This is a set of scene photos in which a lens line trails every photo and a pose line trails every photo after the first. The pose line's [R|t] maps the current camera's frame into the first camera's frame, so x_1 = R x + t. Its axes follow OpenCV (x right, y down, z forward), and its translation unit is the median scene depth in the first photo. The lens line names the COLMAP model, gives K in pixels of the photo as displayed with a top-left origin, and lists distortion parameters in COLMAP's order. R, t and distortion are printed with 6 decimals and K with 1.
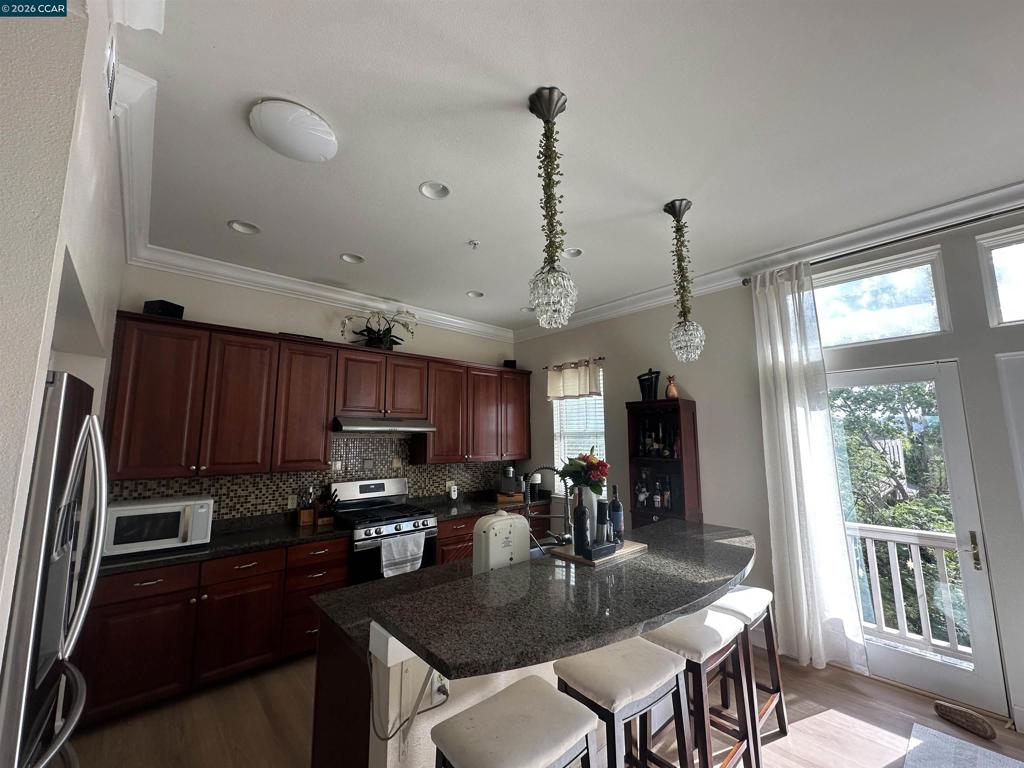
lens RADIAL K [[407.8, 0, 512.6], [0, 407.8, 382.9], [0, 0, 1]] dist [-0.001737, -0.000082]
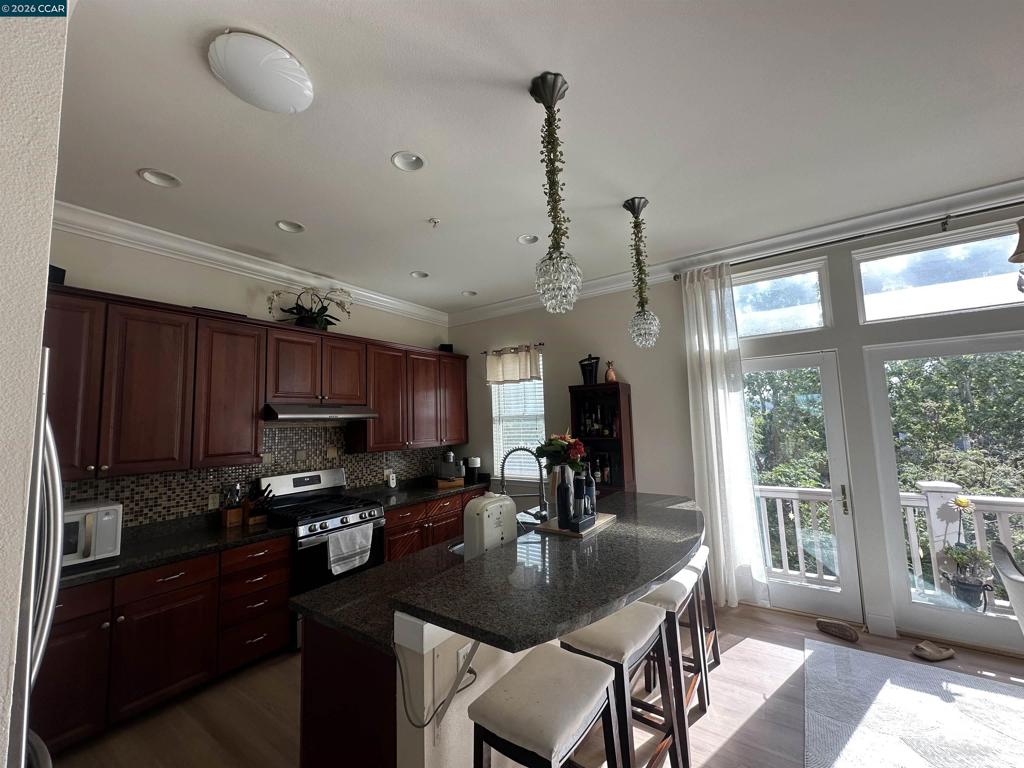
lens RADIAL K [[407.8, 0, 512.3], [0, 407.8, 382.8], [0, 0, 1]] dist [-0.001737, -0.000082]
pose [[0.972895, -0.004088, 0.231211, -0.121401], [-0.004096, 0.999382, 0.034904, 0.003426], [-0.231210, -0.034905, 0.972277, 0.007553]]
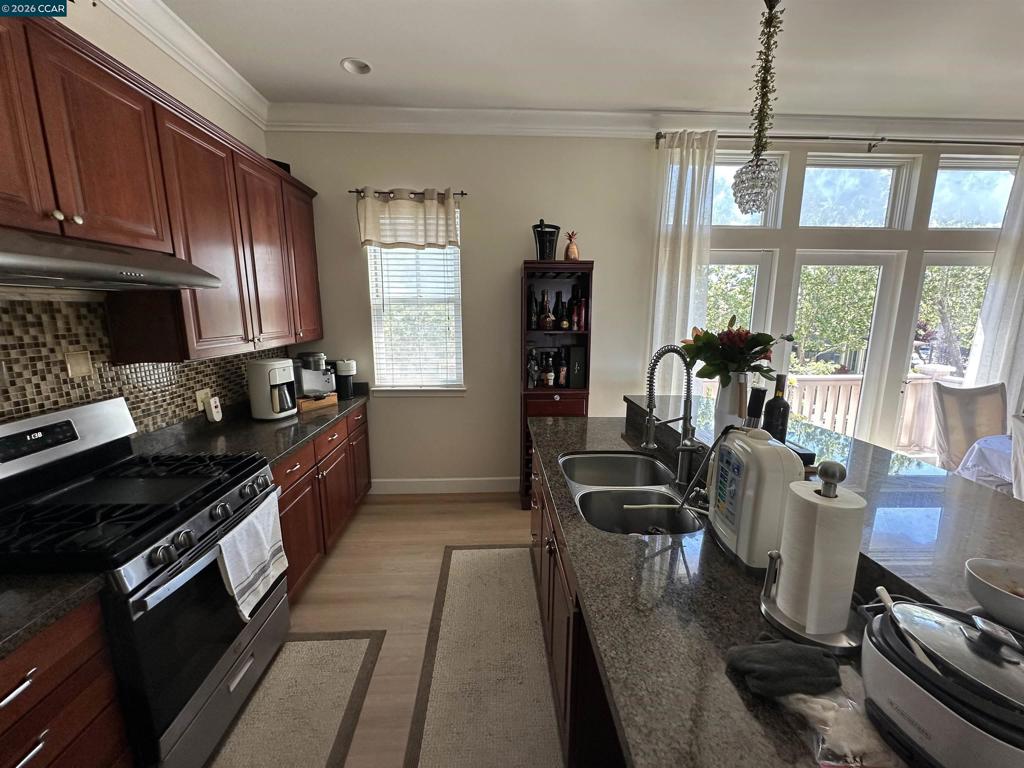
lens RADIAL K [[407.8, 0, 509.6], [0, 407.8, 383.0], [0, 0, 1]] dist [-0.001737, -0.000082]
pose [[0.641351, -0.128456, 0.756418, -0.392614], [-0.108927, 0.960654, 0.255496, 0.084566], [-0.759476, -0.246257, 0.602125, 0.553149]]
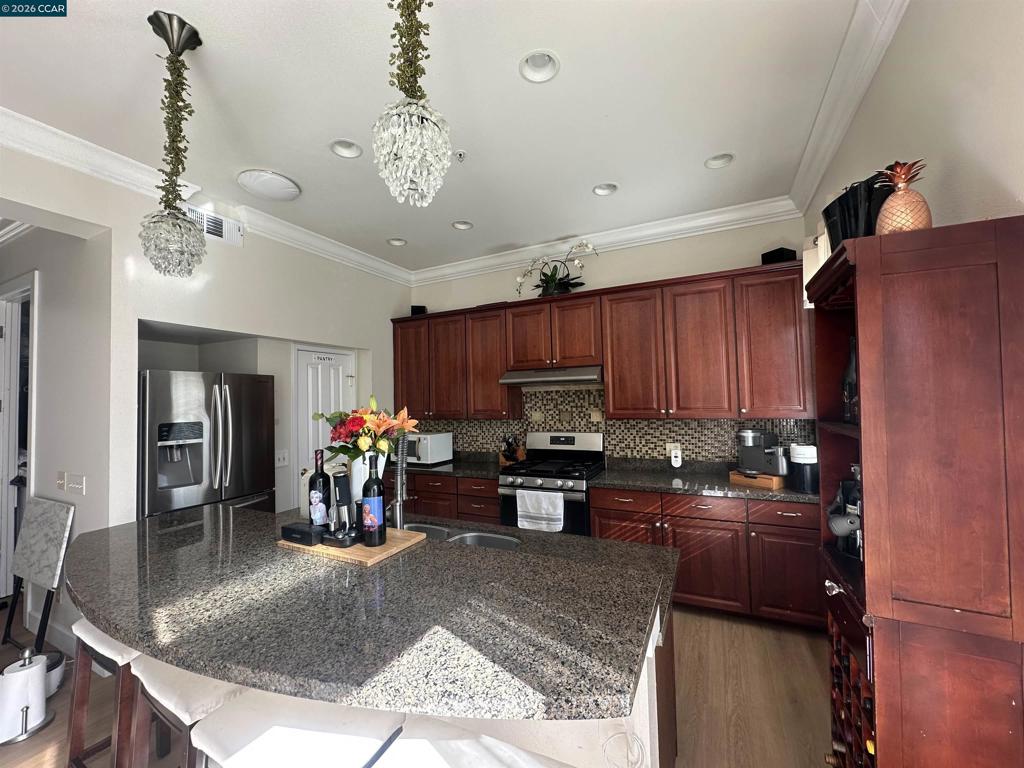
lens RADIAL K [[407.8, 0, 512.6], [0, 407.8, 383.4], [0, 0, 1]] dist [-0.001737, -0.000082]
pose [[0.358243, -0.040881, -0.932733, 0.603327], [0.146869, 0.989070, 0.013060, 0.106946], [0.922004, -0.141668, 0.360332, 0.641672]]
